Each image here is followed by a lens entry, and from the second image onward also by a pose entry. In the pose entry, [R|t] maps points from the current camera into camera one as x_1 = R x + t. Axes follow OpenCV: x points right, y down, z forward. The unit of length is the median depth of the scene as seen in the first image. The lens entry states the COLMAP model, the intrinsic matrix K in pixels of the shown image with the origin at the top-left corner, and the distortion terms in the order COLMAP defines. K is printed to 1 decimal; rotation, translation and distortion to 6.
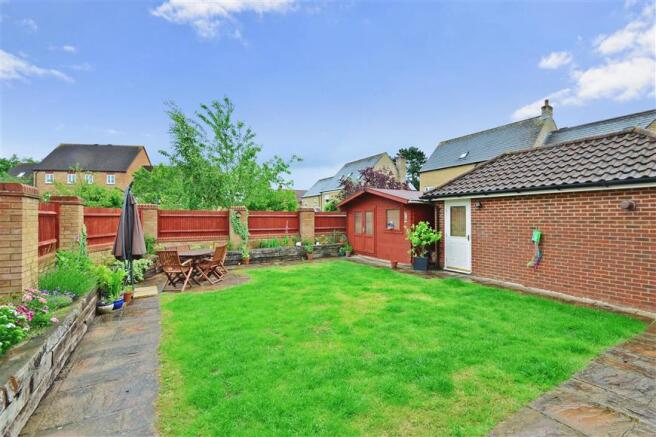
lens RADIAL K [[298.5, 0, 326.1], [0, 298.5, 220.3], [0, 0, 1]] dist [-0.003307, -0.000507]
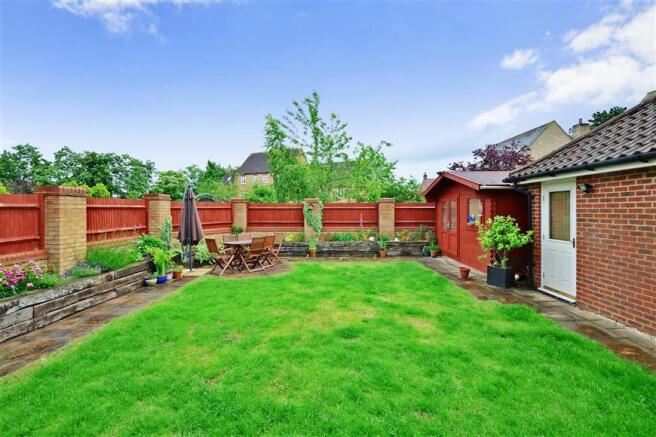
lens RADIAL K [[298.5, 0, 326.1], [0, 298.5, 220.3], [0, 0, 1]] dist [-0.003307, -0.000507]
pose [[0.844581, 0.017799, -0.535132, 0.347035], [-0.003343, 0.999603, 0.027972, -0.002224], [0.535417, -0.021836, 0.844305, 0.207279]]
